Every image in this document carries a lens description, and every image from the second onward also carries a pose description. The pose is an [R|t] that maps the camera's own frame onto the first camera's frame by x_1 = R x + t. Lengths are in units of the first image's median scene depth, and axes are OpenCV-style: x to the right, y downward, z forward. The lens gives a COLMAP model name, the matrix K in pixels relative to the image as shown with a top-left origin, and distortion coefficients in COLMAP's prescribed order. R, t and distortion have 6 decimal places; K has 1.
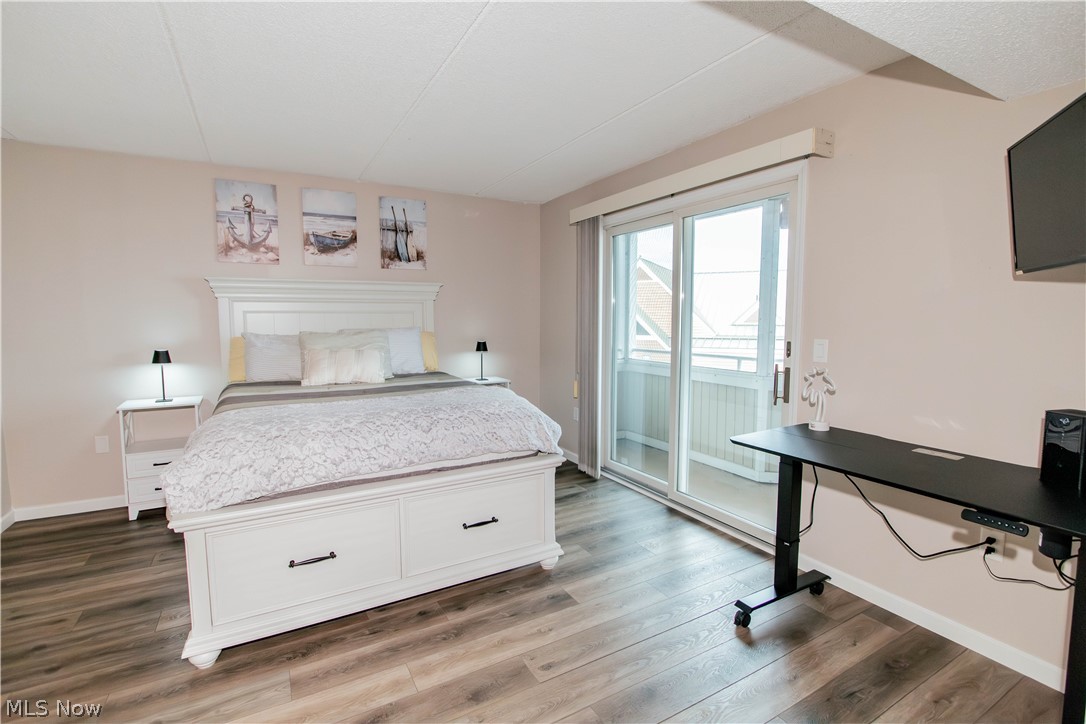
lens RADIAL K [[497.8, 0, 548.3], [0, 497.8, 359.9], [0, 0, 1]] dist [-0.016067, -0.000032]
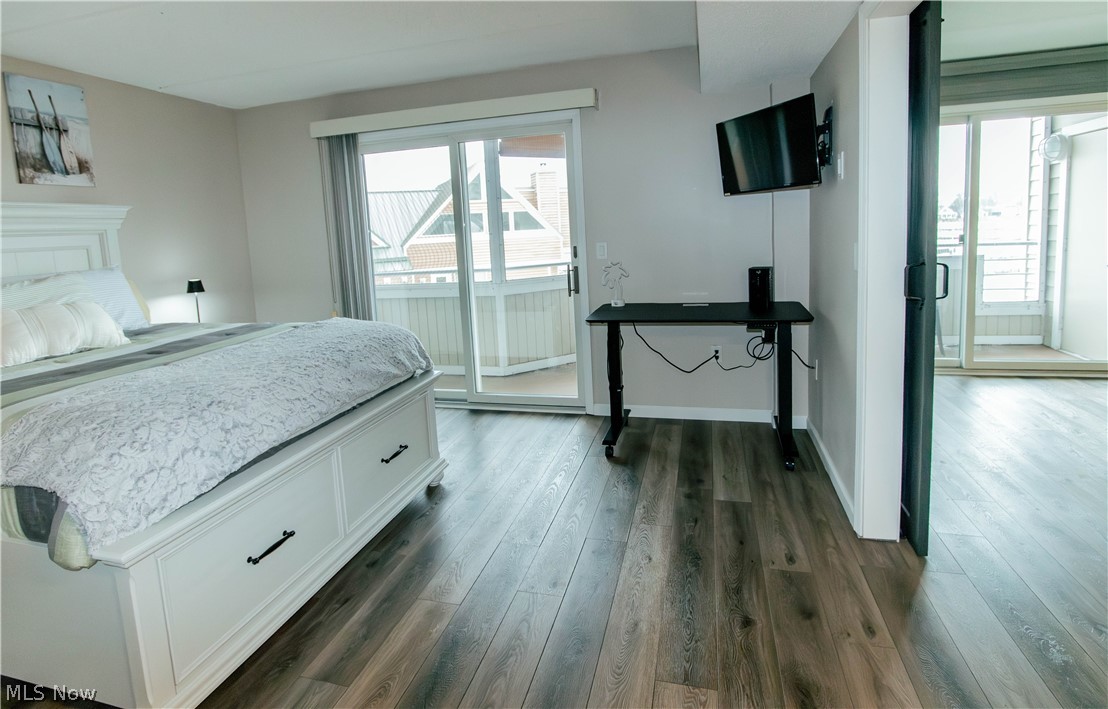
lens RADIAL K [[540.0, 0, 549.0], [0, 540.0, 281.7], [0, 0, 1]] dist [-0.012901, 0.000991]
pose [[0.711415, -0.104496, 0.694960, -0.370339], [0.113680, 0.992971, 0.032933, 0.000364], [-0.693516, 0.055574, 0.718294, 0.021171]]
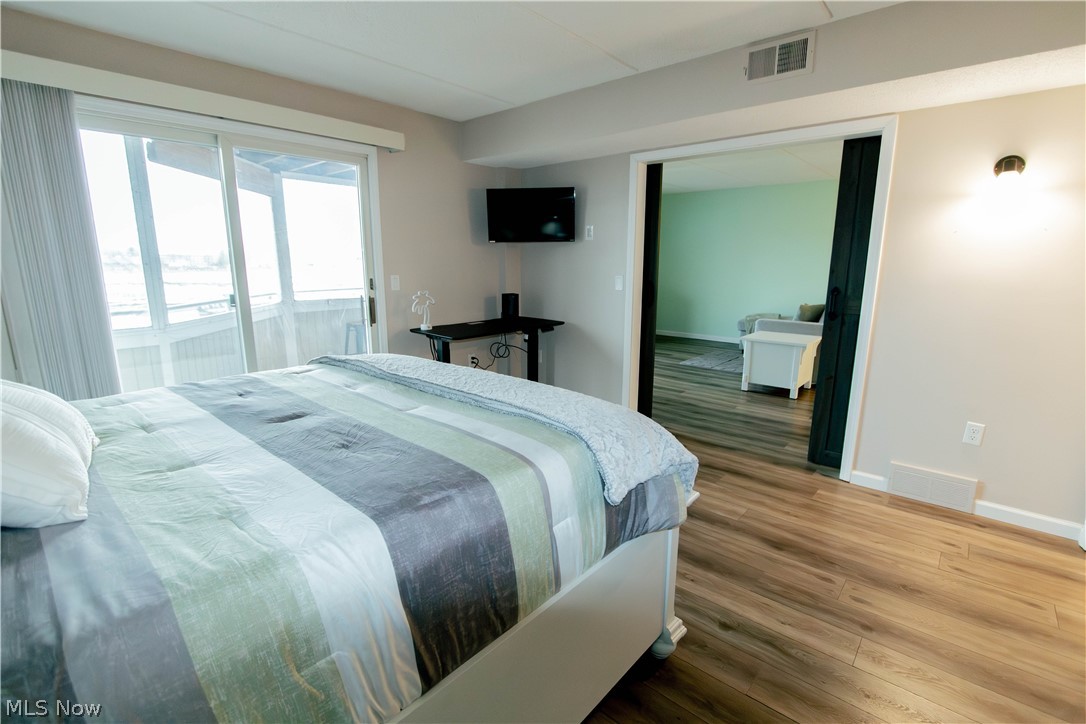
lens RADIAL K [[497.8, 0, 542.1], [0, 497.8, 362.1], [0, 0, 1]] dist [-0.016067, -0.000032]
pose [[-0.328555, -0.190259, 0.925123, -0.661040], [0.082999, 0.969895, 0.228944, -0.058791], [-0.940831, 0.152005, -0.302873, 0.664869]]
